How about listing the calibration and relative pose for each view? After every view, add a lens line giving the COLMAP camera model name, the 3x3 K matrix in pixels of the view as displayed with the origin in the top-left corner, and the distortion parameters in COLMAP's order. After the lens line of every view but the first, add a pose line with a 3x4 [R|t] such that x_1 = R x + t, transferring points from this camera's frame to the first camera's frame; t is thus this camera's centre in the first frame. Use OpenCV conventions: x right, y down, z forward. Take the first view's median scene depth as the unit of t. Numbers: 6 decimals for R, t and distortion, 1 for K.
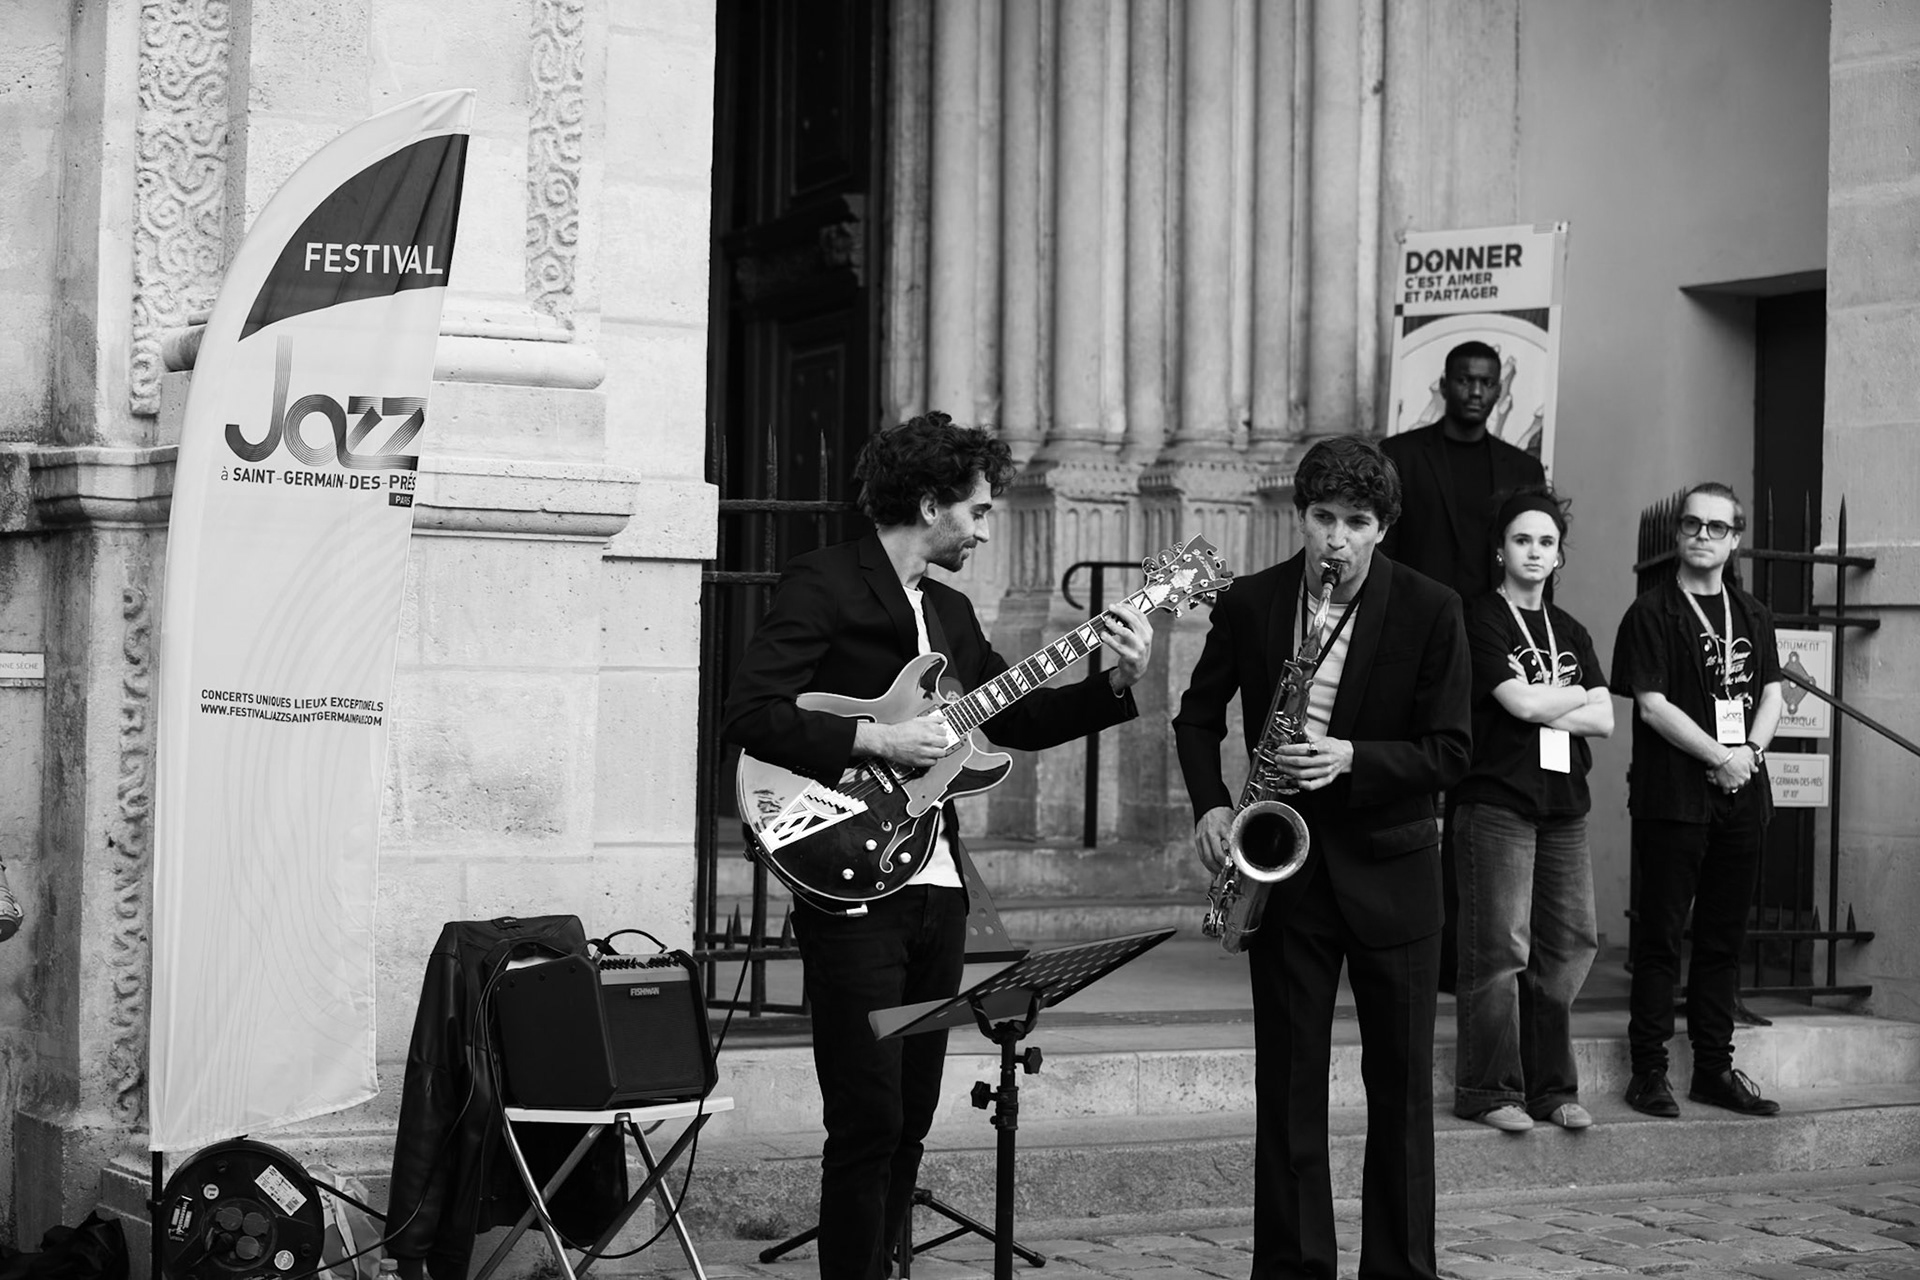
lens RADIAL K [[3977.7, 0, 980.2], [0, 3977.7, 598.2], [0, 0, 1]] dist [-0.158222, 0.000000]
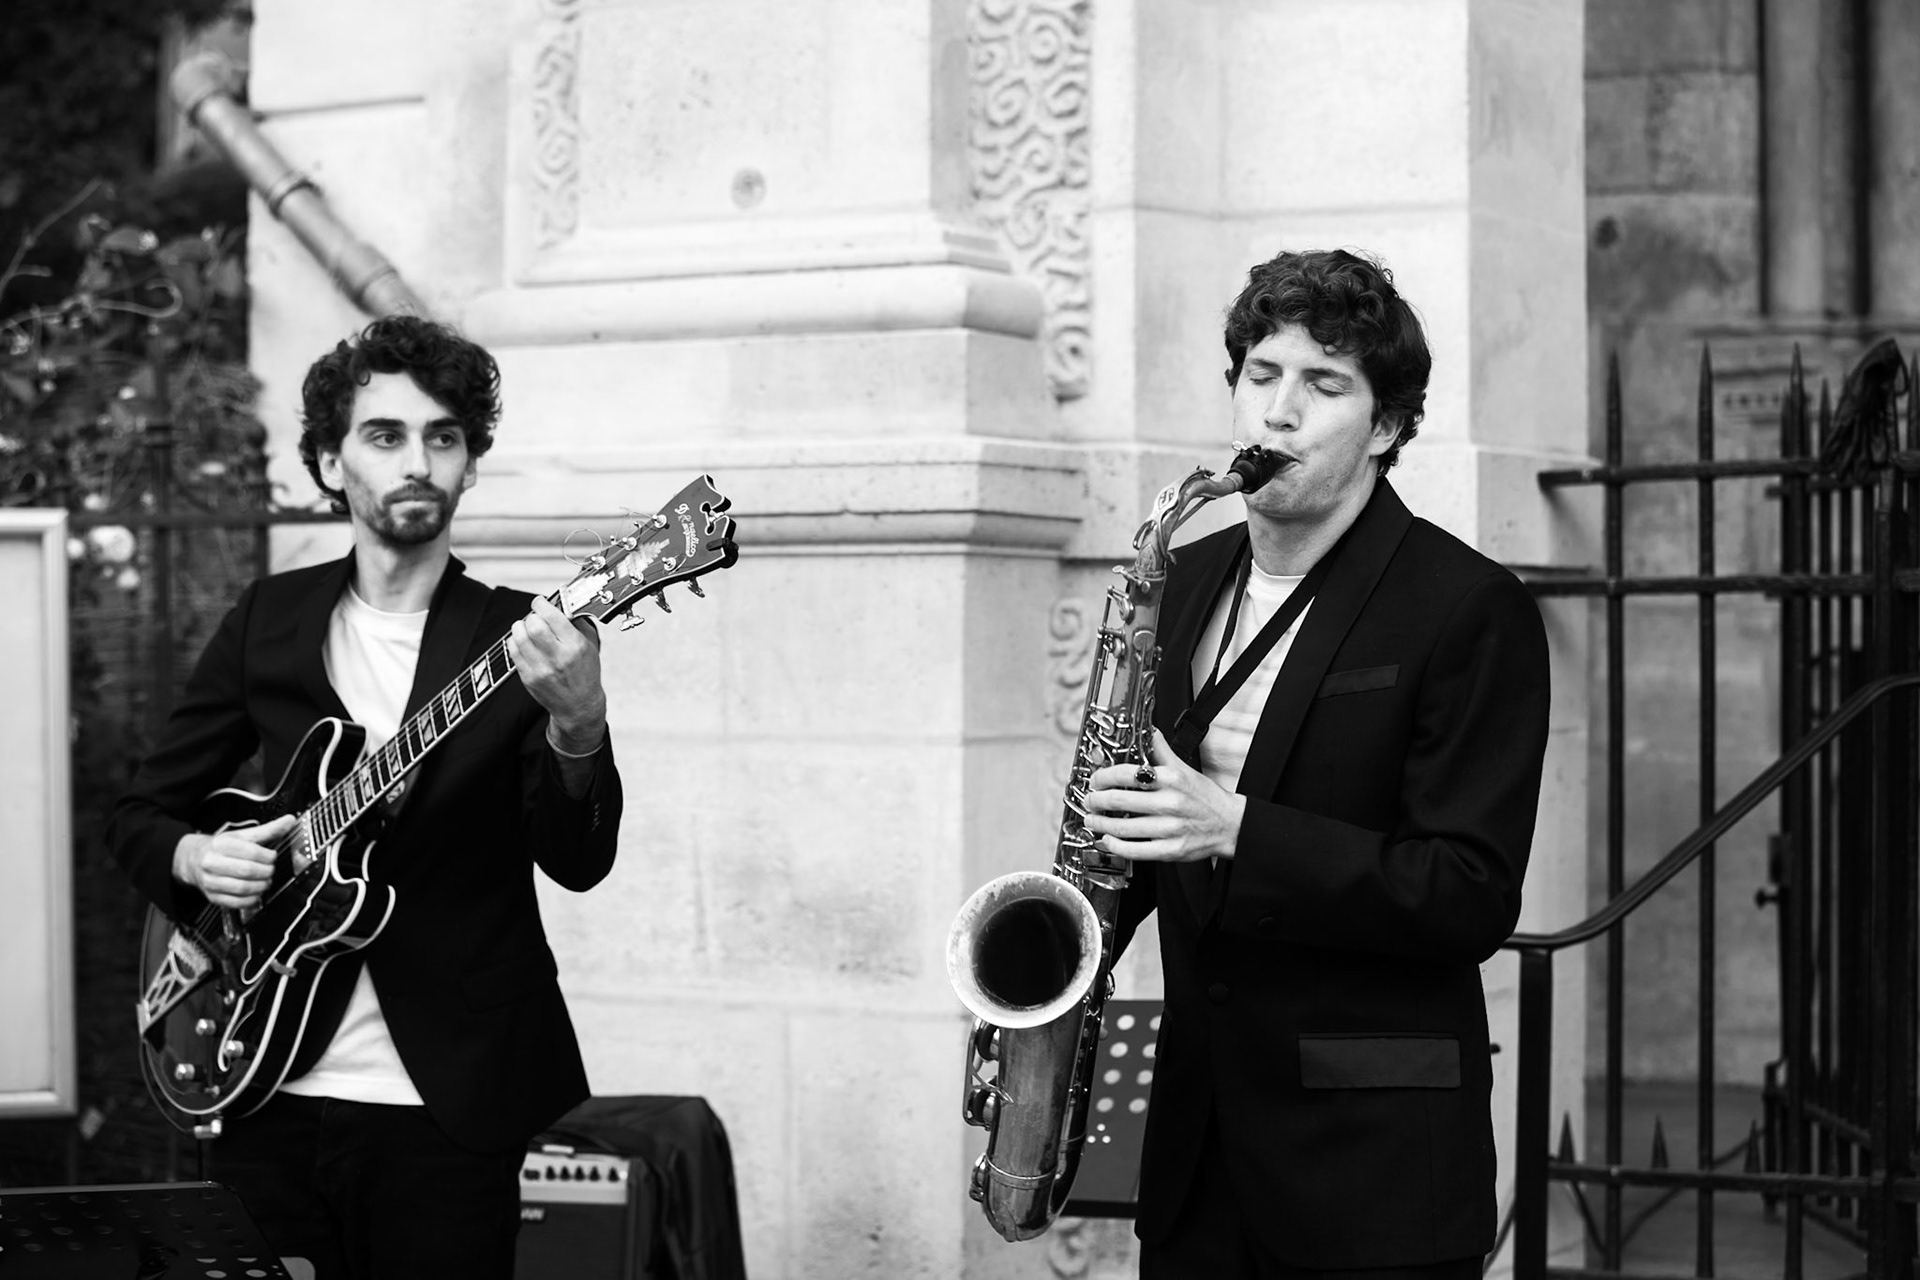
lens RADIAL K [[3977.7, 0, 970.0], [0, 3977.7, 628.7], [0, 0, 1]] dist [-0.158222, 0.000000]
pose [[0.492221, -0.023257, -0.870159, 0.506096], [0.026606, 0.999578, -0.011666, 0.007141], [0.870064, -0.017409, 0.492632, 0.678180]]
